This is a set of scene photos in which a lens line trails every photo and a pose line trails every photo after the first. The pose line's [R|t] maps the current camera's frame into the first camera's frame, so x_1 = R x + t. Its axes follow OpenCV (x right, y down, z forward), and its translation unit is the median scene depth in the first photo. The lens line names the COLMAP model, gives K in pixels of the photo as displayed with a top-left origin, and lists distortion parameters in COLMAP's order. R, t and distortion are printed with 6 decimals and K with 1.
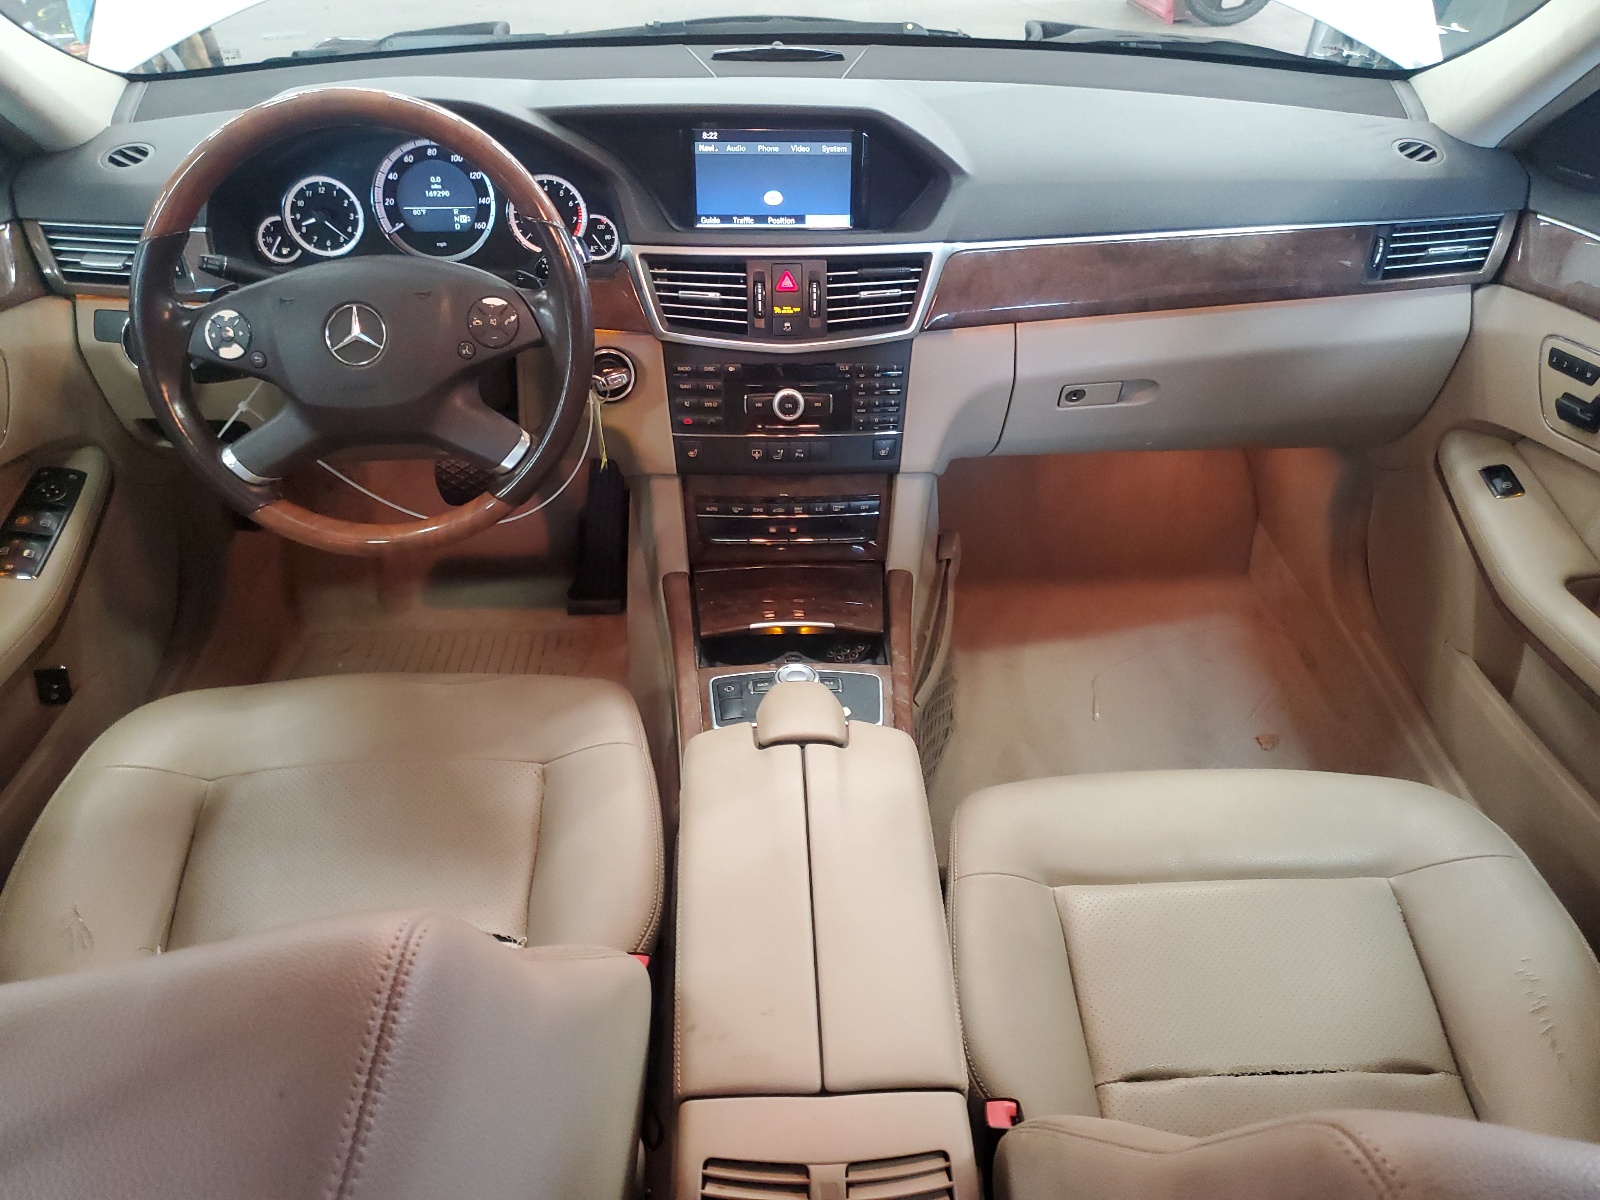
lens RADIAL K [[1176.7, 0, 794.1], [0, 1176.7, 610.6], [0, 0, 1]] dist [-0.012070, -0.007023]
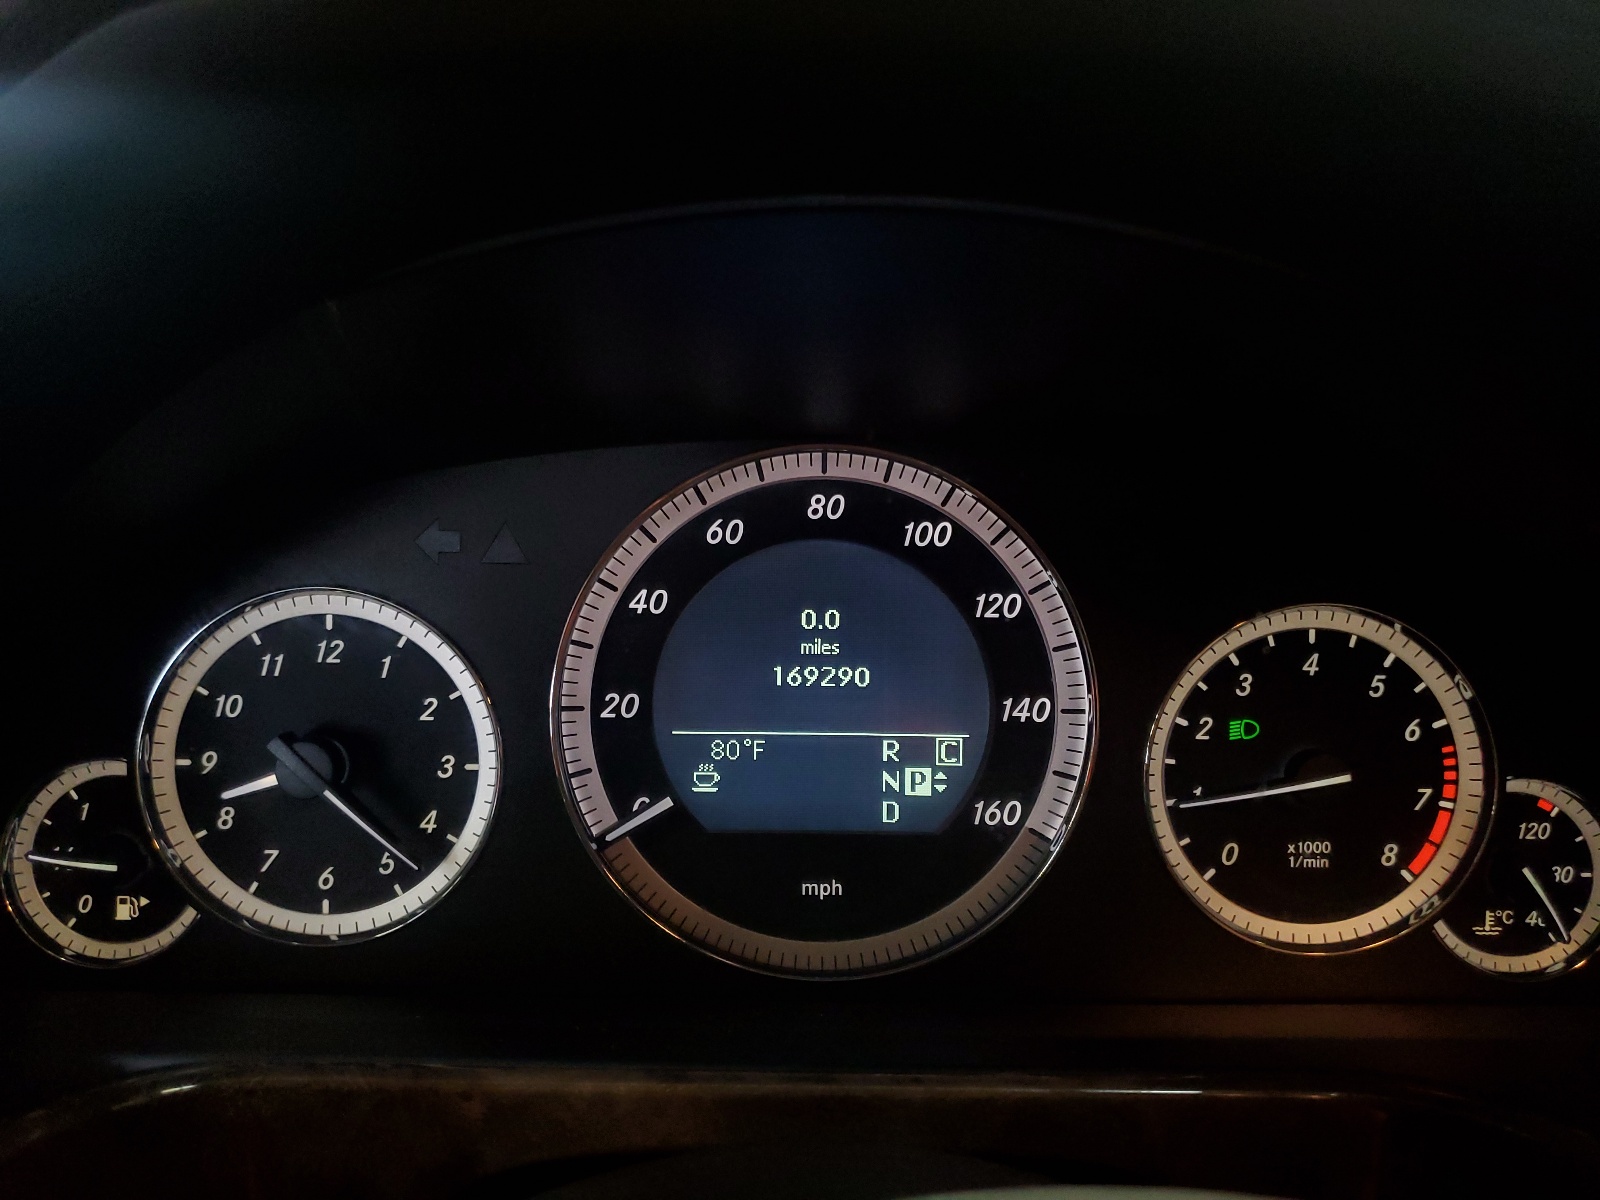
lens RADIAL K [[1176.7, 0, 807.8], [0, 1176.7, 601.2], [0, 0, 1]] dist [-0.012070, -0.007023]
pose [[0.998640, 0.014457, -0.050100, -0.296800], [-0.032483, 0.924079, -0.380820, -0.281050], [0.040791, 0.381929, 0.923291, 0.781037]]
